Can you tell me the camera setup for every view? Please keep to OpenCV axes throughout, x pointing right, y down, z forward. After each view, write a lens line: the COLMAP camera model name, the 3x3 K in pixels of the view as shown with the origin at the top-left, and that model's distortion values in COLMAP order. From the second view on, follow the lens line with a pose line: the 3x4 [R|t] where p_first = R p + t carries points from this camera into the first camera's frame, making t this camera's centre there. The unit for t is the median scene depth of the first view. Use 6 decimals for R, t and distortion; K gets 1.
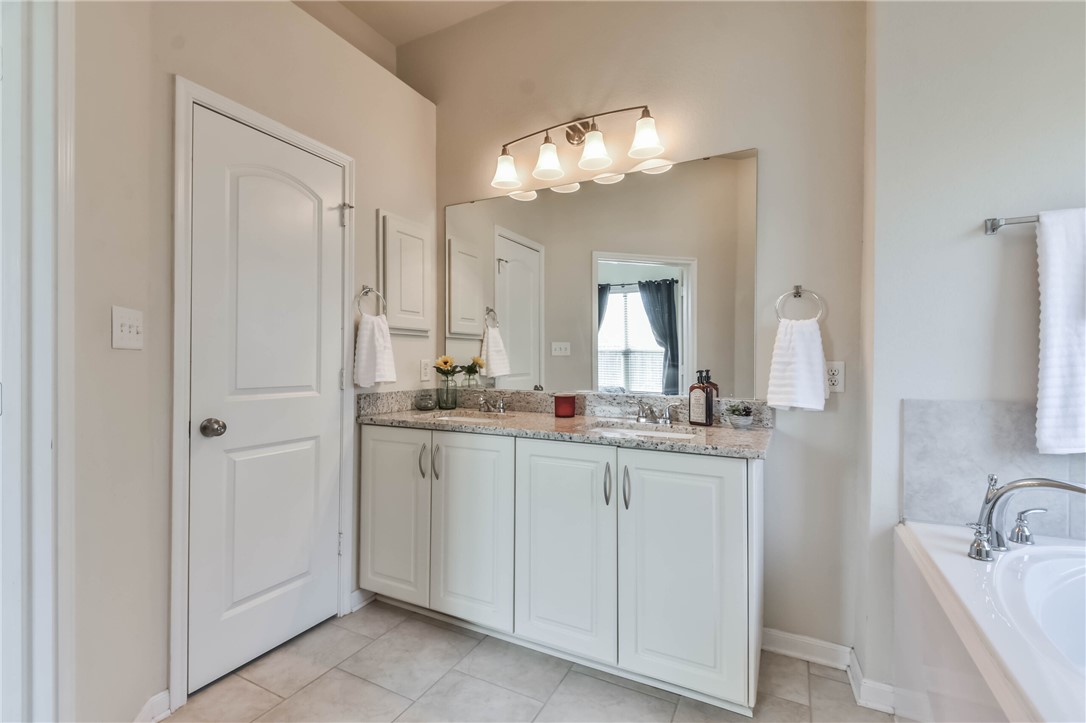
lens RADIAL K [[476.9, 0, 556.2], [0, 476.9, 362.7], [0, 0, 1]] dist [0.046553, -0.029152]
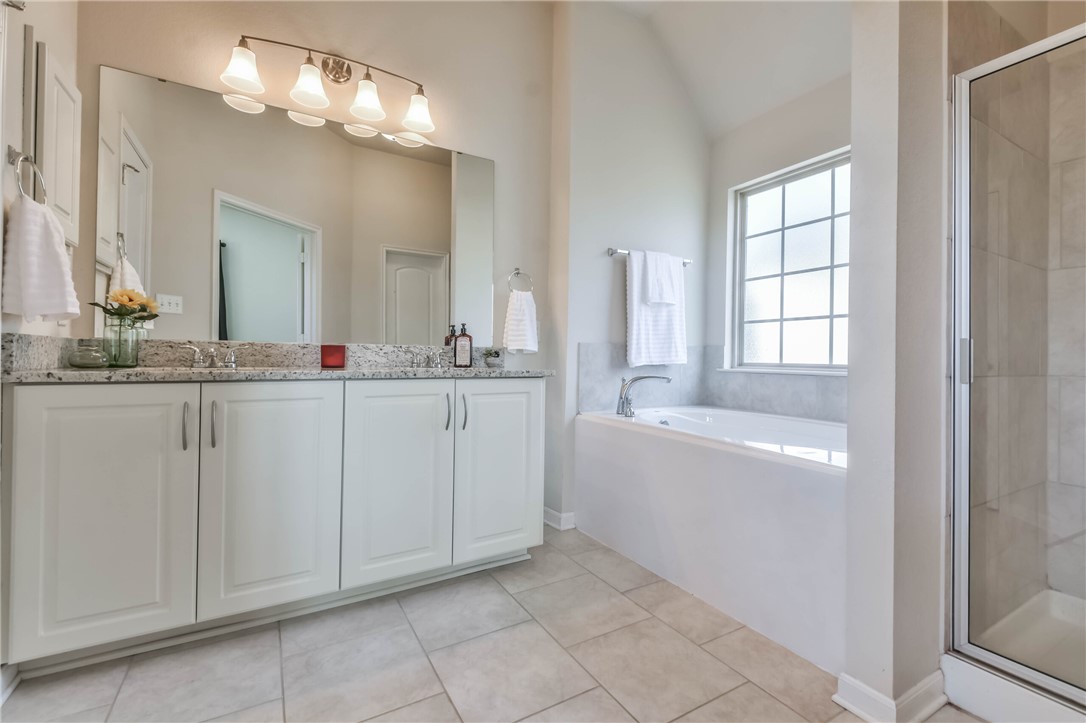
lens RADIAL K [[474.4, 0, 542.5], [0, 474.4, 359.3], [0, 0, 1]] dist [0.044630, -0.027377]
pose [[0.532949, -0.000581, 0.846147, -0.625765], [-0.004522, 0.999984, 0.003535, 0.102663], [-0.846135, -0.005711, 0.532938, 0.165717]]
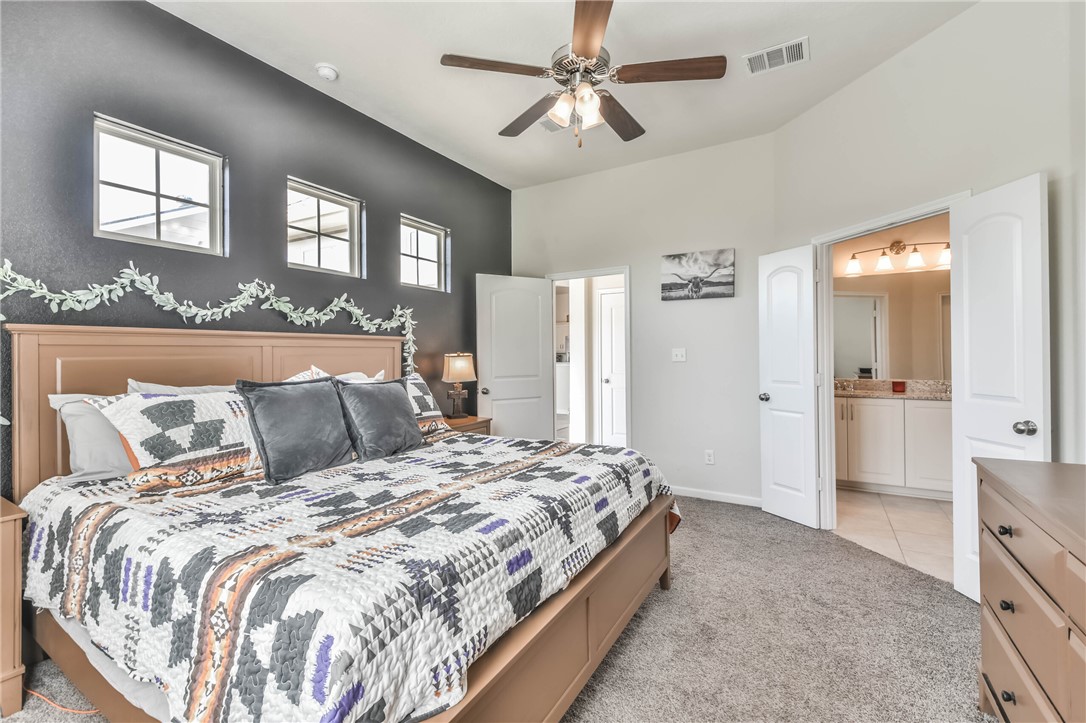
lens RADIAL K [[474.4, 0, 542.5], [0, 474.4, 359.3], [0, 0, 1]] dist [0.044630, -0.027377]
pose [[0.998828, -0.026629, -0.040411, -1.553869], [0.026543, 0.999644, -0.002655, -0.060466], [0.040467, 0.001579, 0.999180, -1.206879]]
